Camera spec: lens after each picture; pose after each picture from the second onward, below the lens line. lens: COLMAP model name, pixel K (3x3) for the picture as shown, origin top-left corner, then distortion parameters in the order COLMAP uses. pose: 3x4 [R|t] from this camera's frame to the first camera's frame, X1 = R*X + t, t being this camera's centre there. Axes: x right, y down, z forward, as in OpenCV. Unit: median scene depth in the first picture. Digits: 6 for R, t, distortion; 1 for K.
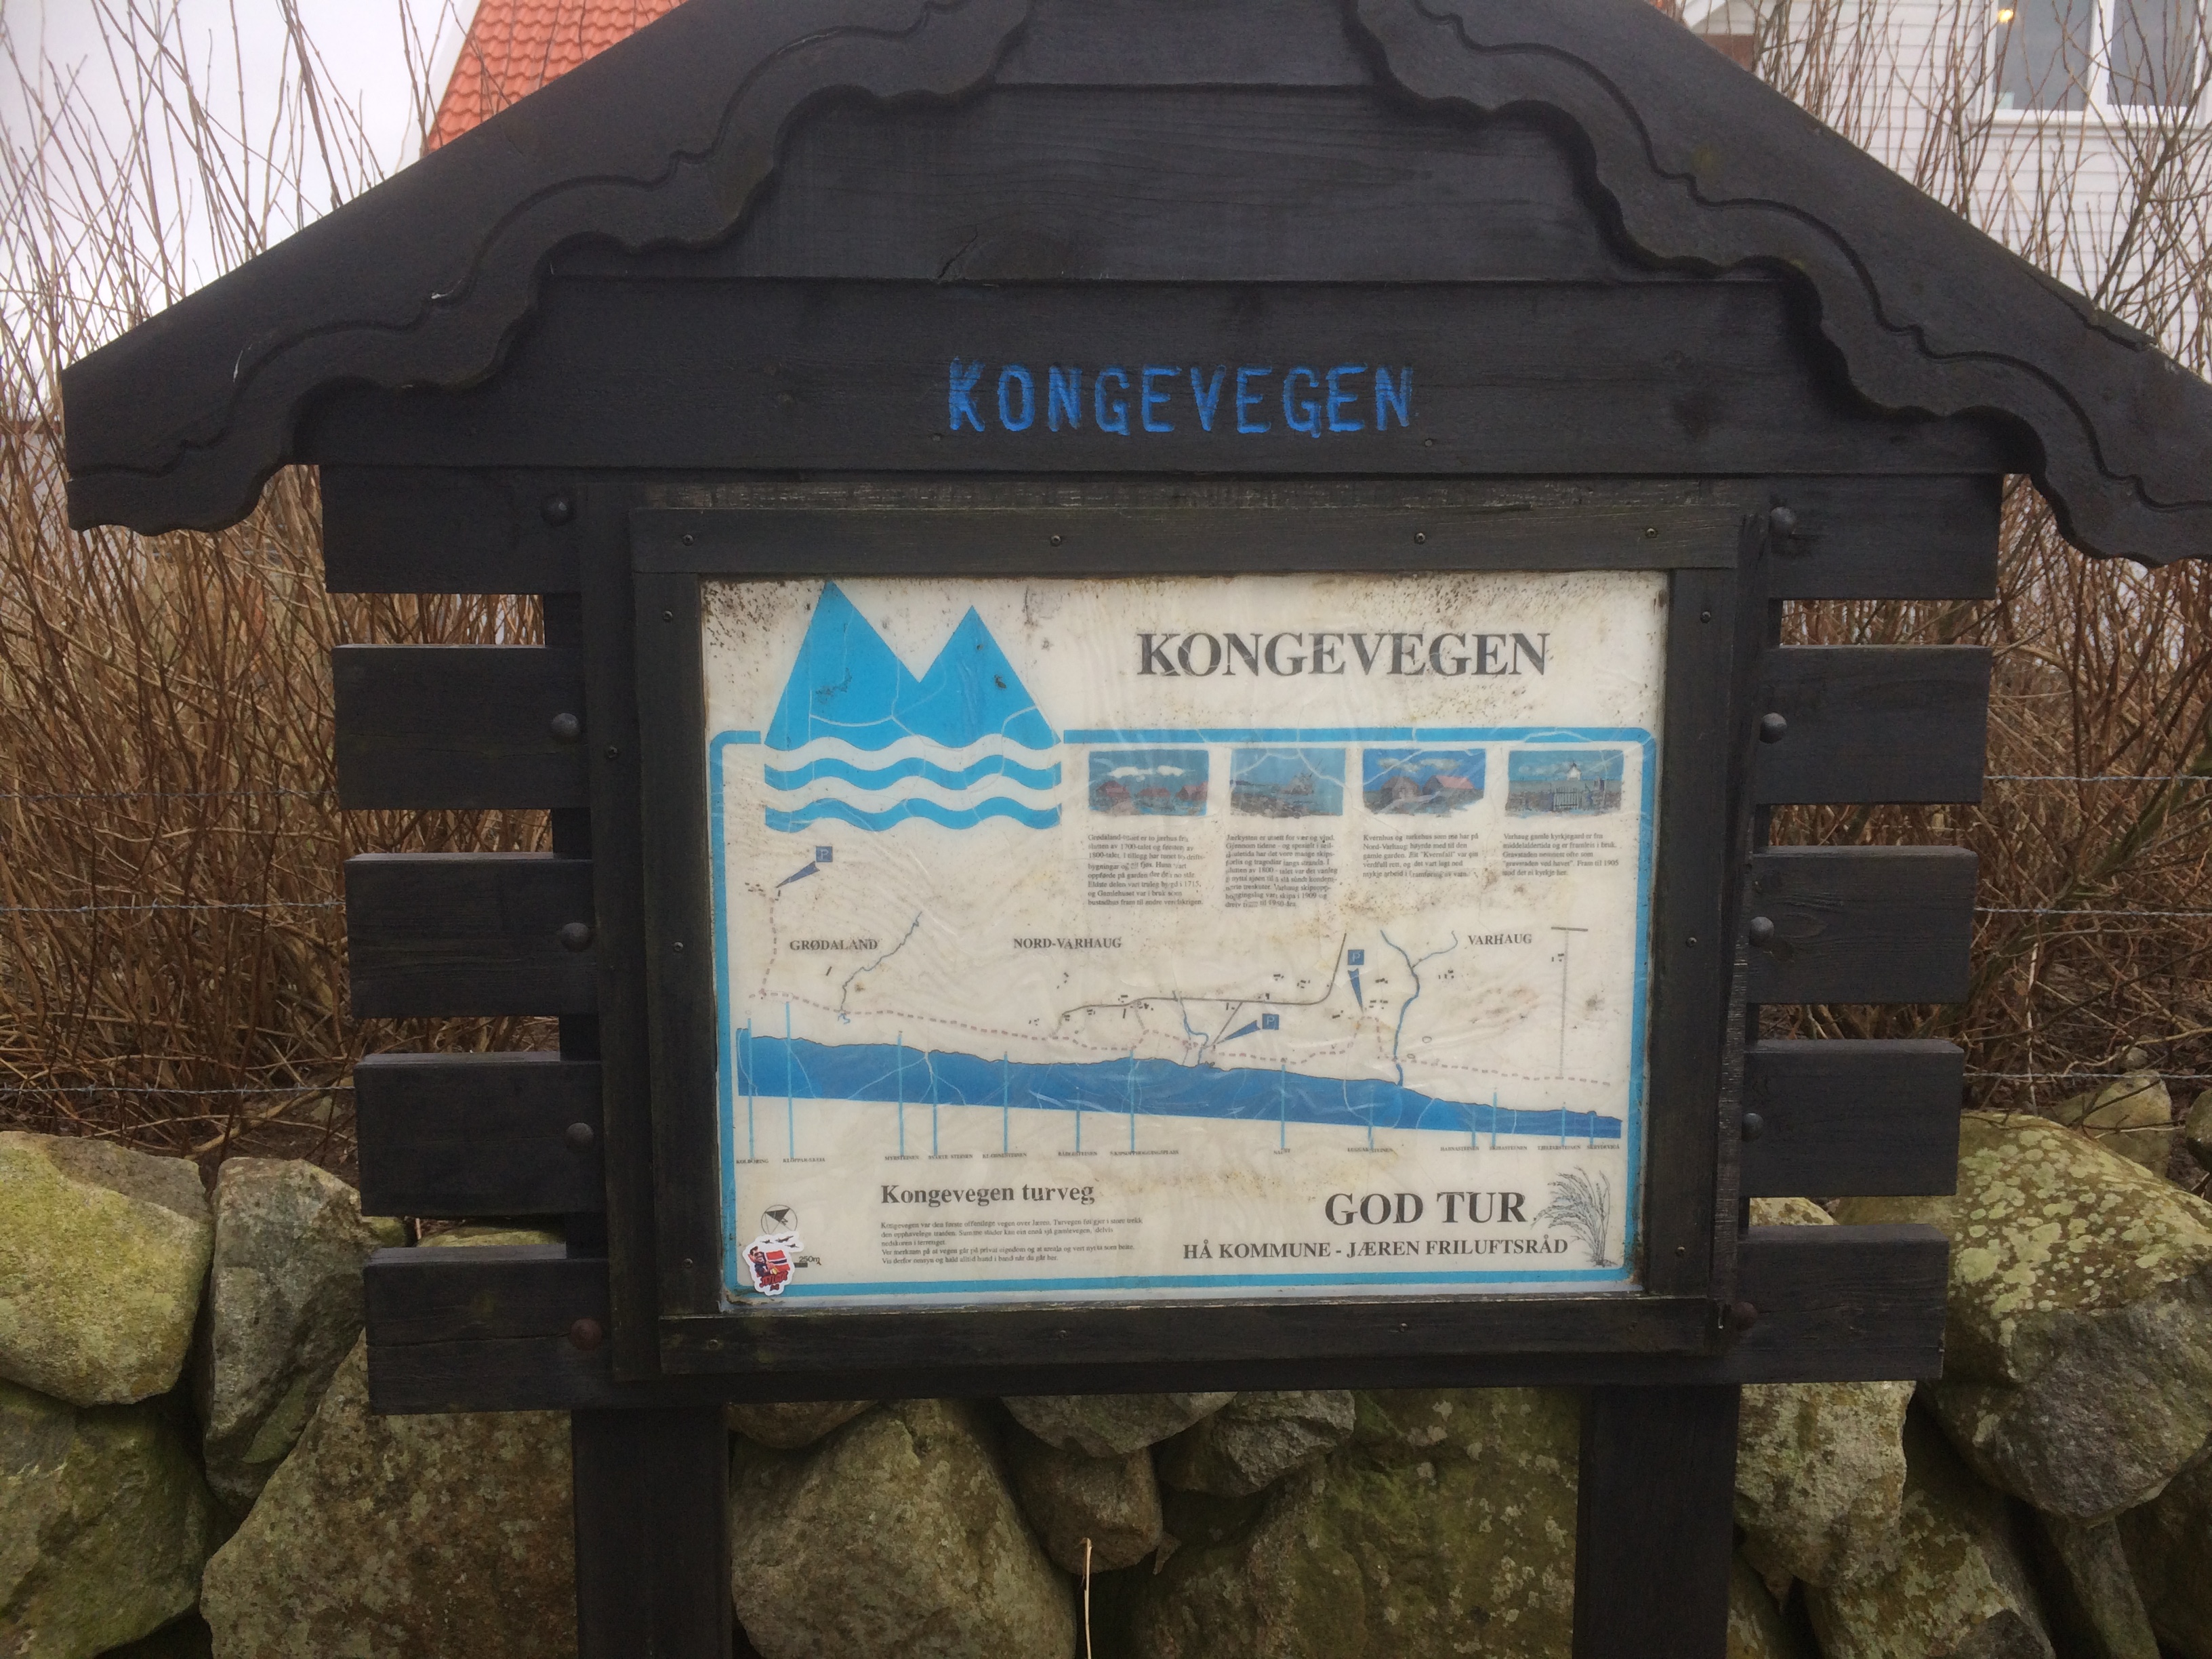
lens RADIAL K [[1868.7, 0, 1118.0], [0, 1868.7, 826.6], [0, 0, 1]] dist [0.069448, -0.079613]
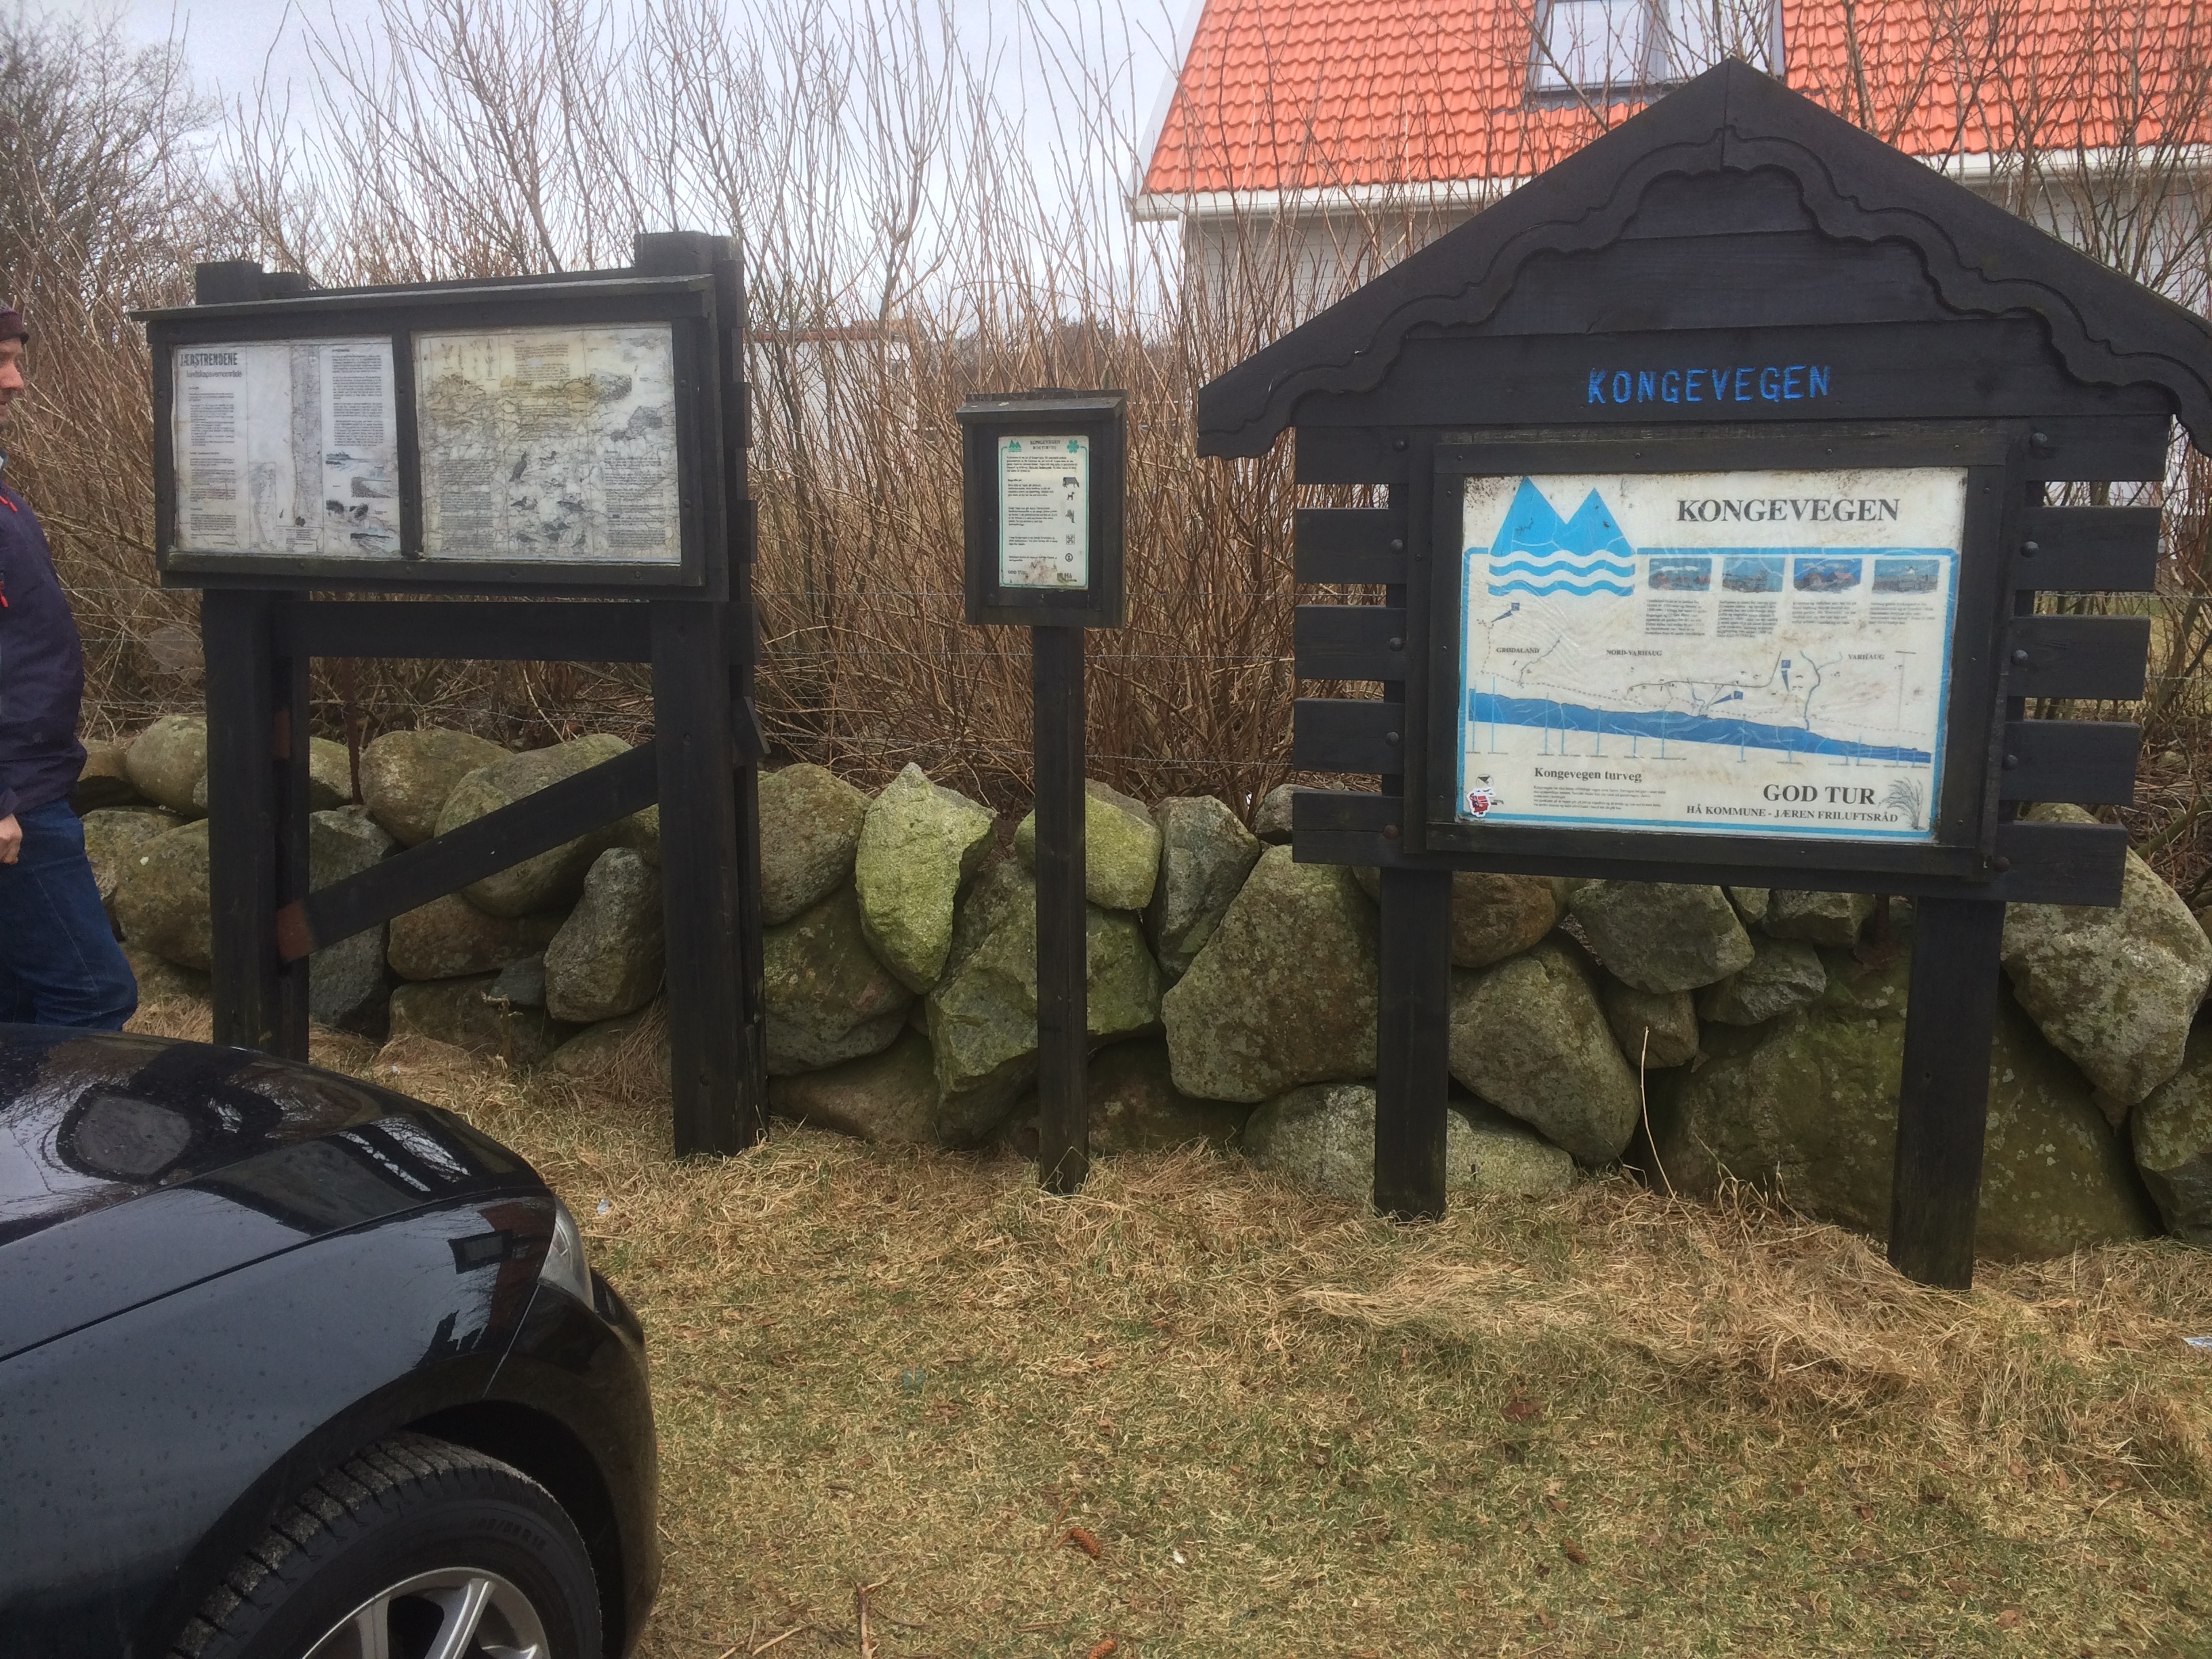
lens RADIAL K [[1868.7, 0, 1077.5], [0, 1868.7, 789.7], [0, 0, 1]] dist [0.069448, -0.079613]
pose [[0.931045, 0.055062, -0.360726, 0.155336], [-0.039154, 0.997917, 0.051266, 0.129322], [0.362798, -0.033607, 0.931262, -1.137076]]
